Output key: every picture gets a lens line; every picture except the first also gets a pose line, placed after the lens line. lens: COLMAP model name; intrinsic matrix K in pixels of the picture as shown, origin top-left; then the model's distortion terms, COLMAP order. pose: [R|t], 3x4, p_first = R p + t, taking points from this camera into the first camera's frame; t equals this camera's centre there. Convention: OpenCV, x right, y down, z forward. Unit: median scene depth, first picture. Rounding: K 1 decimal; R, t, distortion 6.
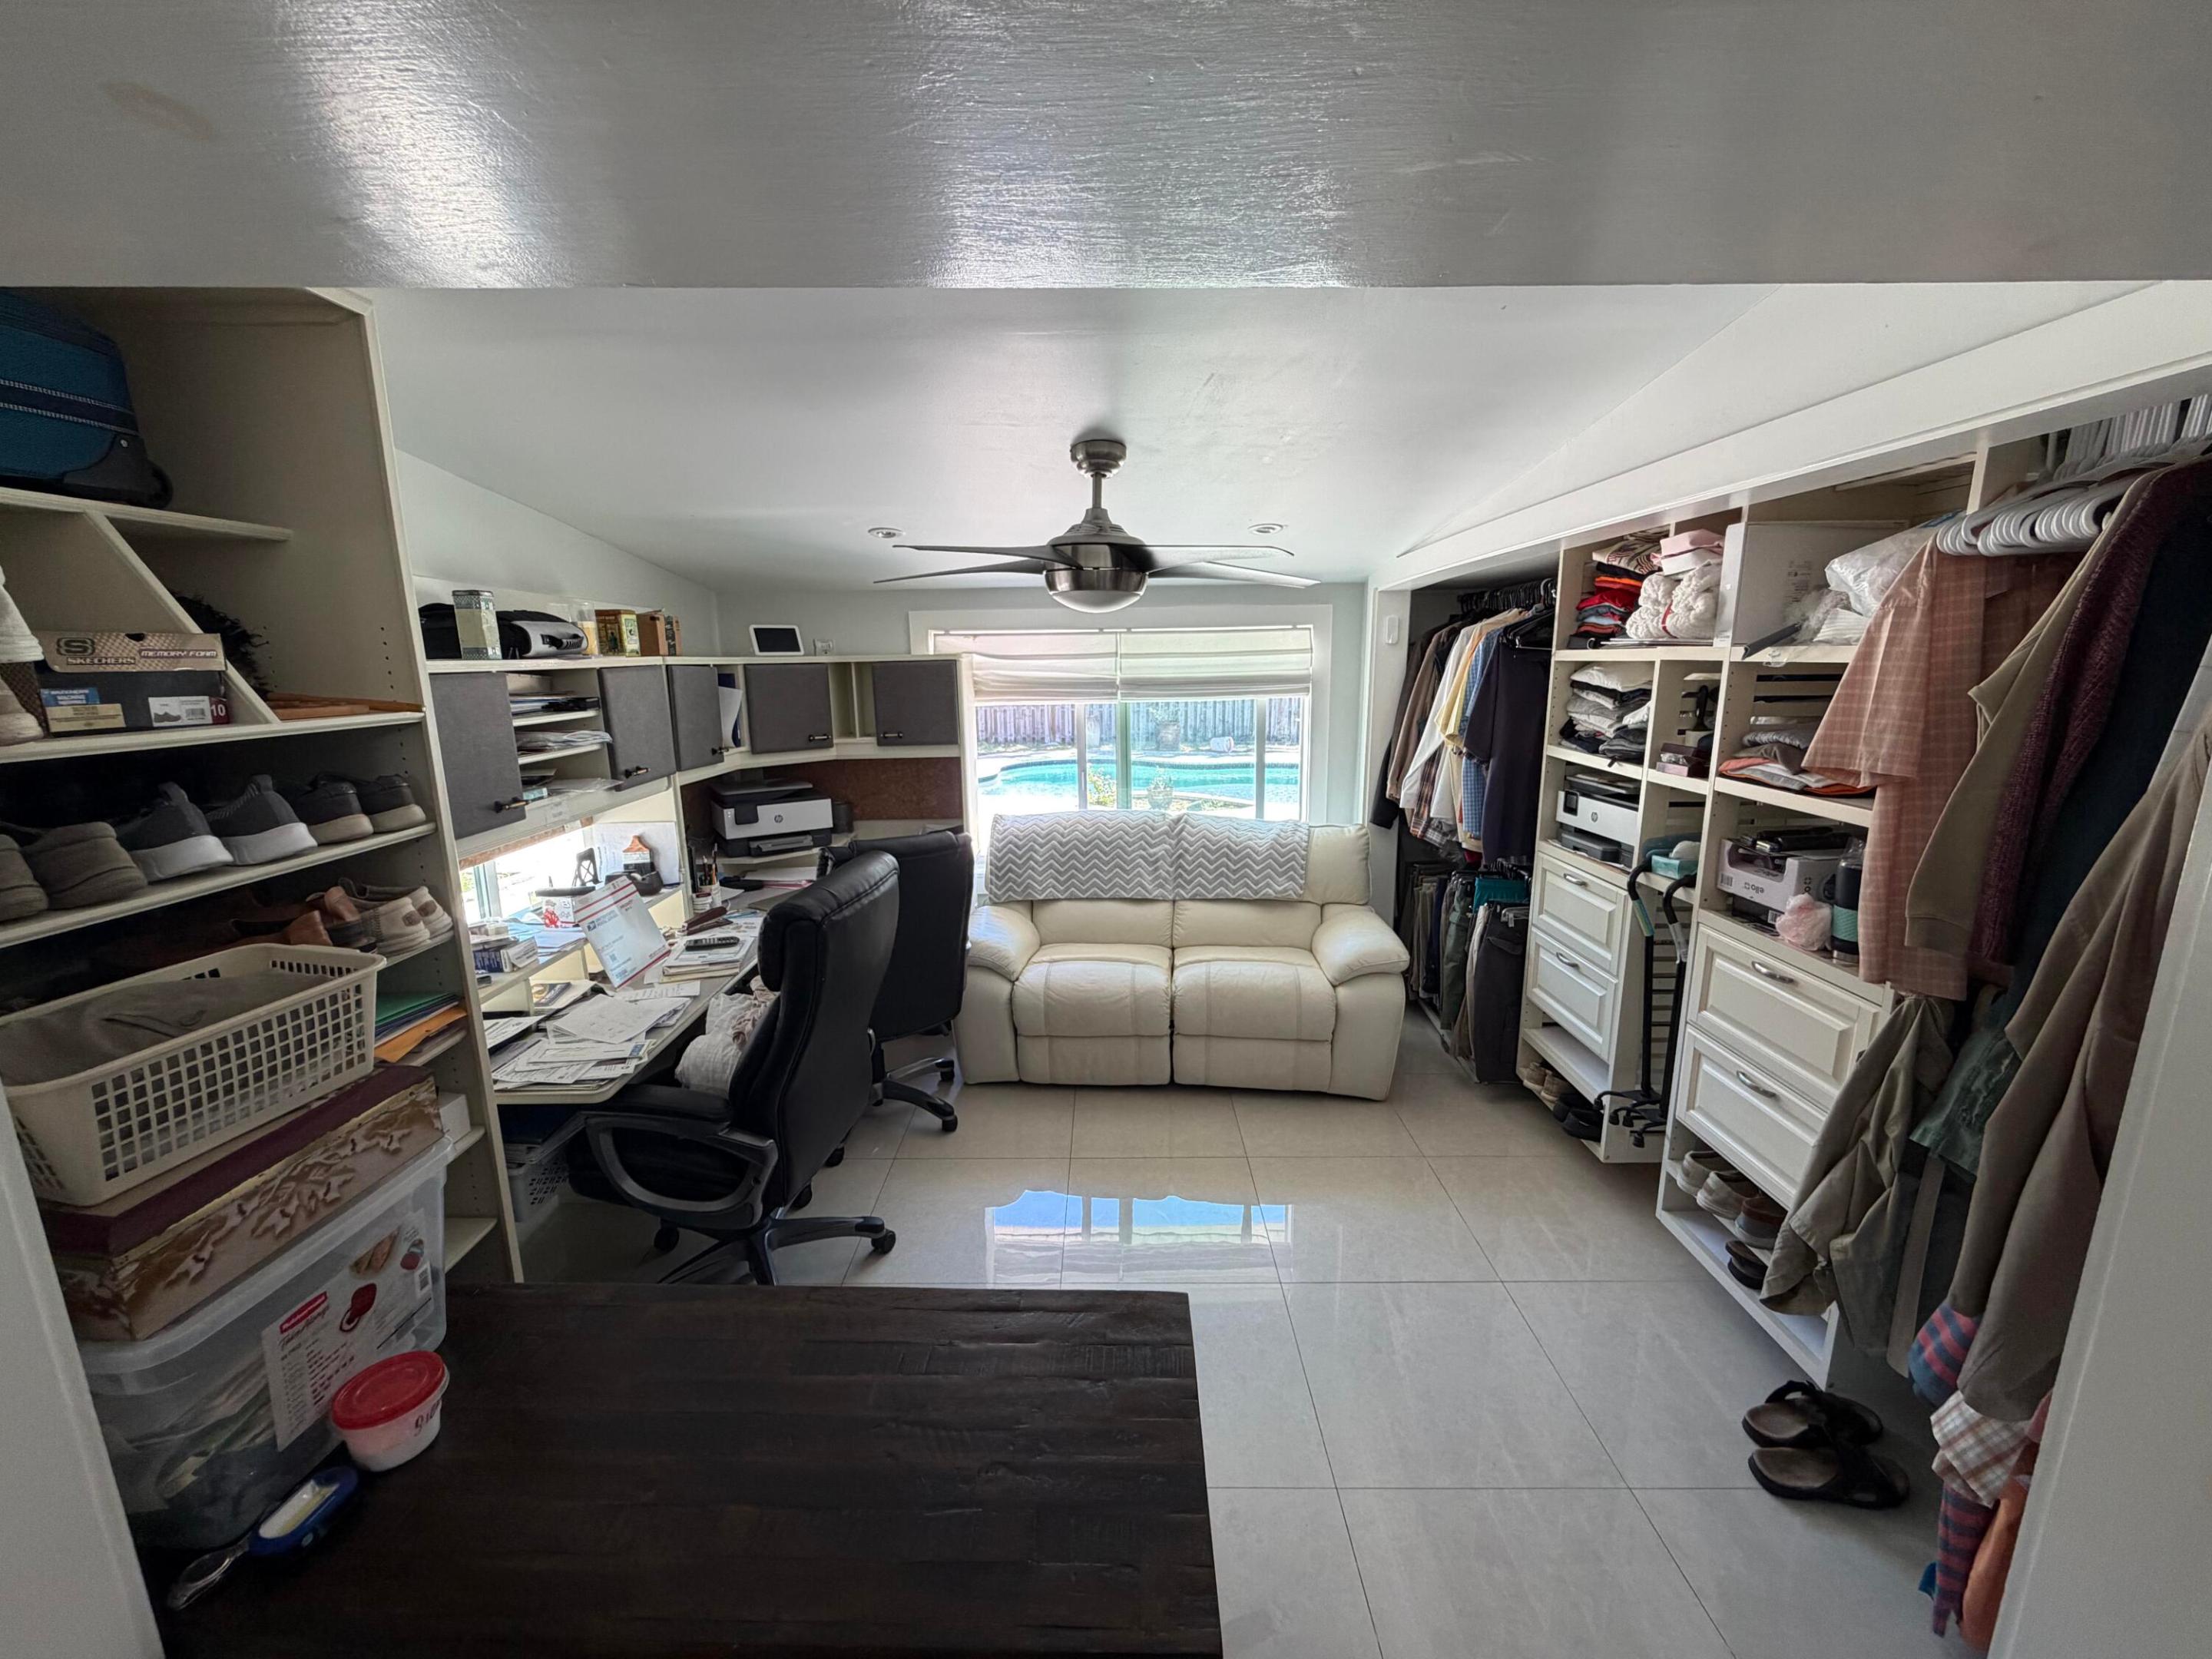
lens RADIAL K [[878.9, 0, 1102.8], [0, 878.9, 828.2], [0, 0, 1]] dist [-0.001824, 0.000490]
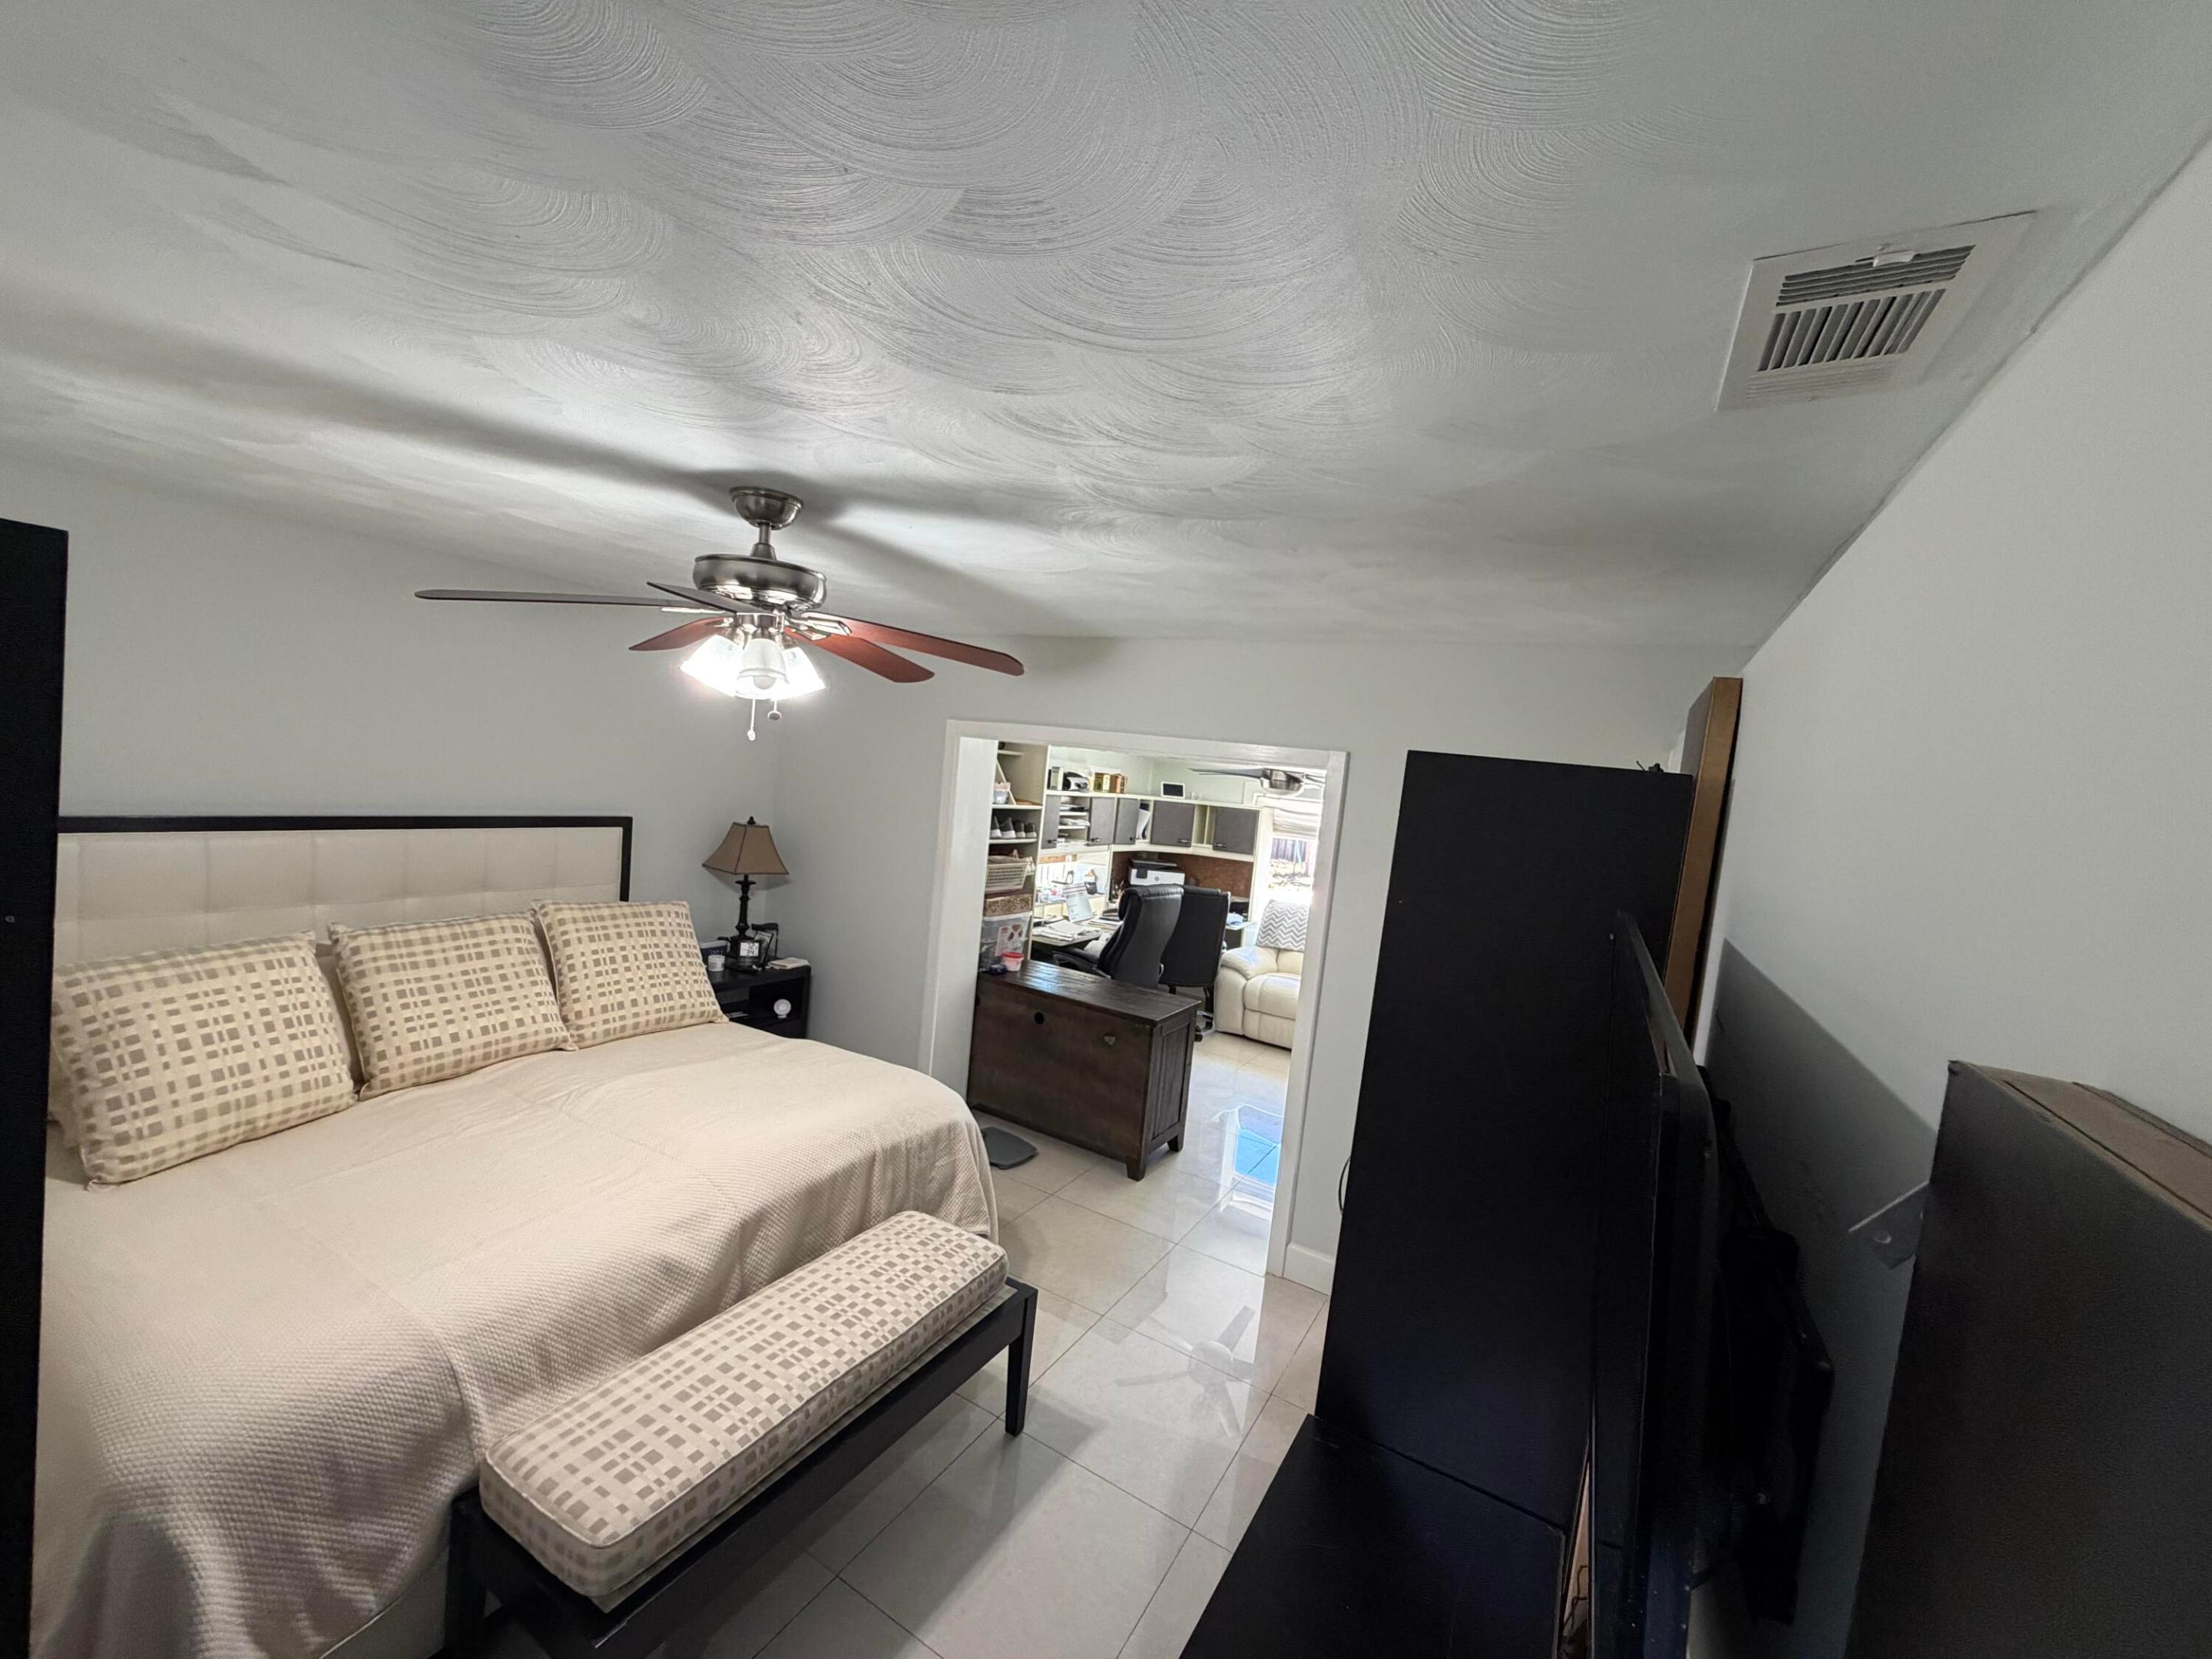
lens RADIAL K [[878.9, 0, 1102.8], [0, 878.9, 828.2], [0, 0, 1]] dist [-0.001824, 0.000490]
pose [[0.865025, 0.129004, -0.484860, 0.648513], [-0.203210, 0.973651, -0.103488, 0.150643], [0.458734, 0.188048, 0.868448, -1.089305]]
